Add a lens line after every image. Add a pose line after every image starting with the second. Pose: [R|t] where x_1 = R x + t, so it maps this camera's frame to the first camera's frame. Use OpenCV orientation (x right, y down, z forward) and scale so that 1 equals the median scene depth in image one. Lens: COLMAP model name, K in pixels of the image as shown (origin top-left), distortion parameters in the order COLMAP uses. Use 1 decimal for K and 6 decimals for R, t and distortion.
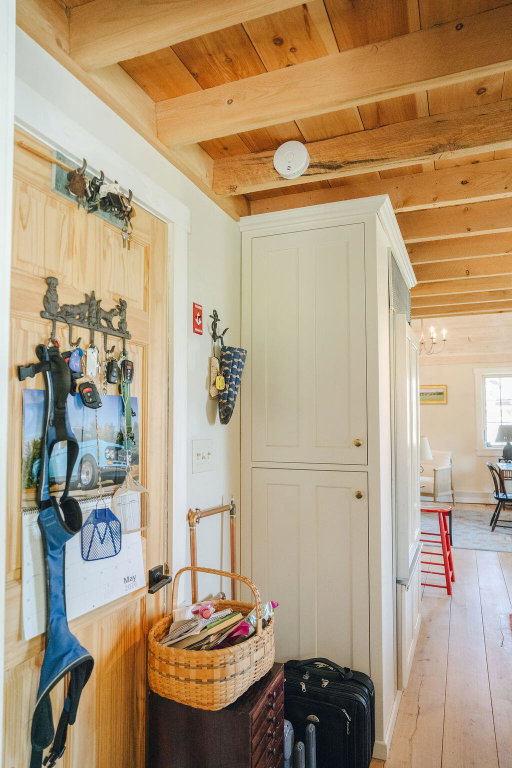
lens RADIAL K [[519.9, 0, 258.7], [0, 519.9, 396.6], [0, 0, 1]] dist [-0.035683, 0.039778]
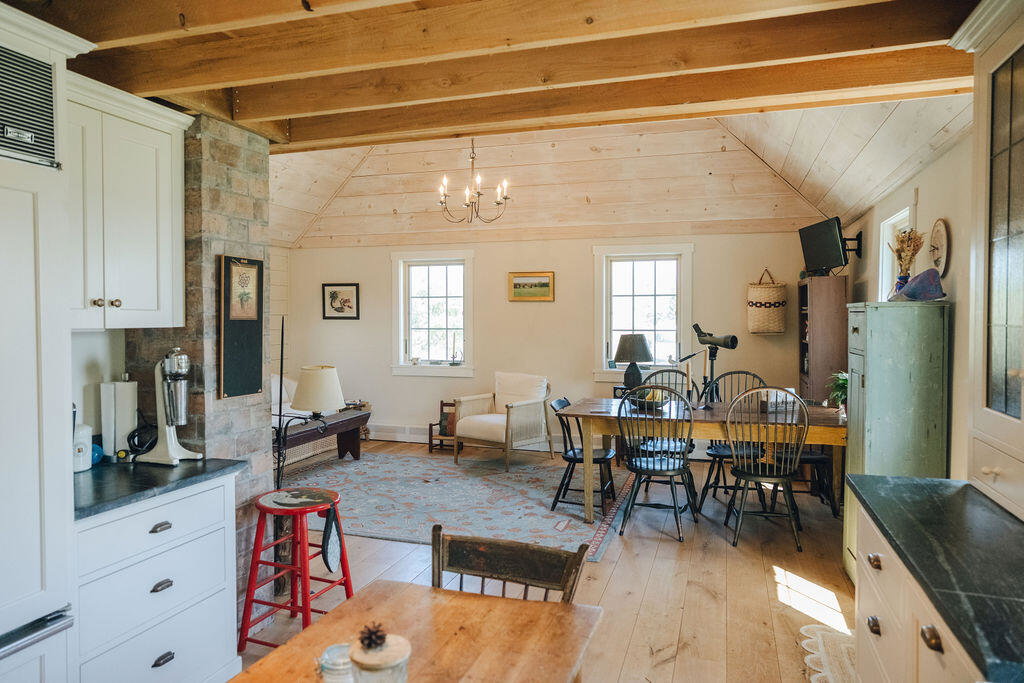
lens RADIAL K [[693.2, 0, 510.8], [0, 693.2, 348.7], [0, 0, 1]] dist [-0.035683, 0.039778]
pose [[0.997545, -0.001023, 0.070017, 0.999870], [-0.005350, 0.995858, 0.090765, -0.020672], [-0.069820, -0.090917, 0.993408, 0.568221]]
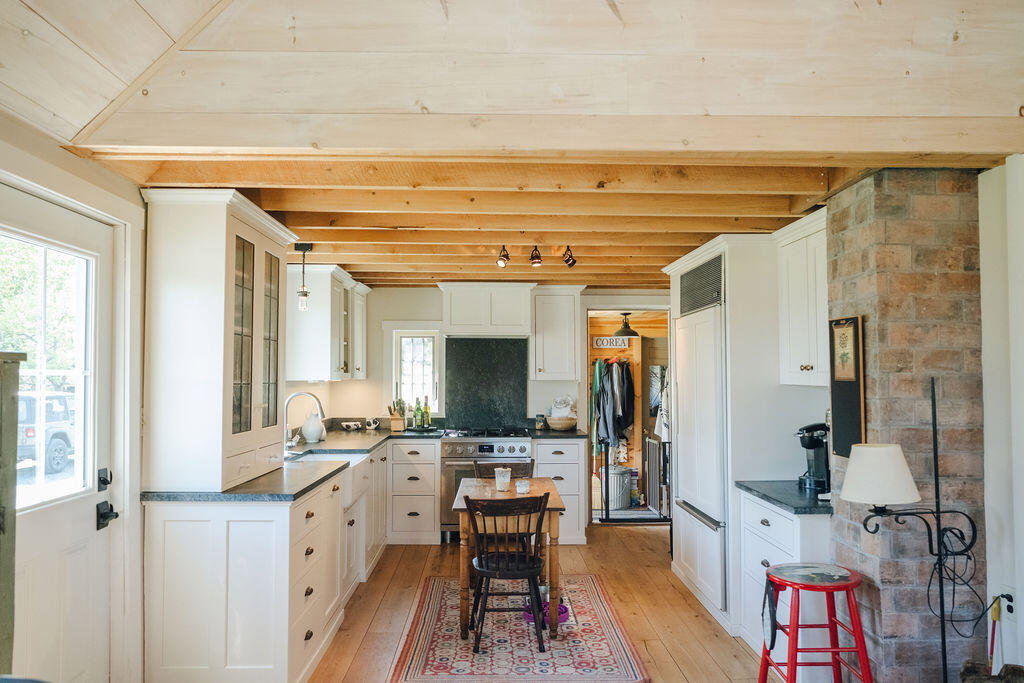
lens RADIAL K [[710.2, 0, 513.5], [0, 710.2, 354.6], [0, 0, 1]] dist [-0.038500, 0.048181]
pose [[-0.917829, -0.010174, -0.396845, 1.751552], [0.020695, 0.997086, -0.073424, 0.090204], [0.396435, -0.075603, -0.914944, 3.094546]]
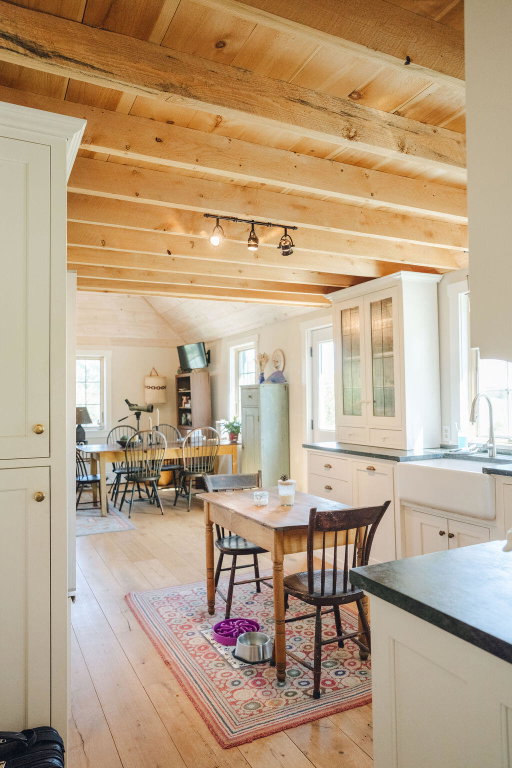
lens RADIAL K [[527.3, 0, 256.3], [0, 527.3, 385.5], [0, 0, 1]] dist [-0.037881, 0.048387]
pose [[0.670487, 0.011625, 0.741831, -0.169930], [-0.019647, 0.999805, 0.002090, 0.015798], [-0.741661, -0.015976, 0.670584, 0.238773]]
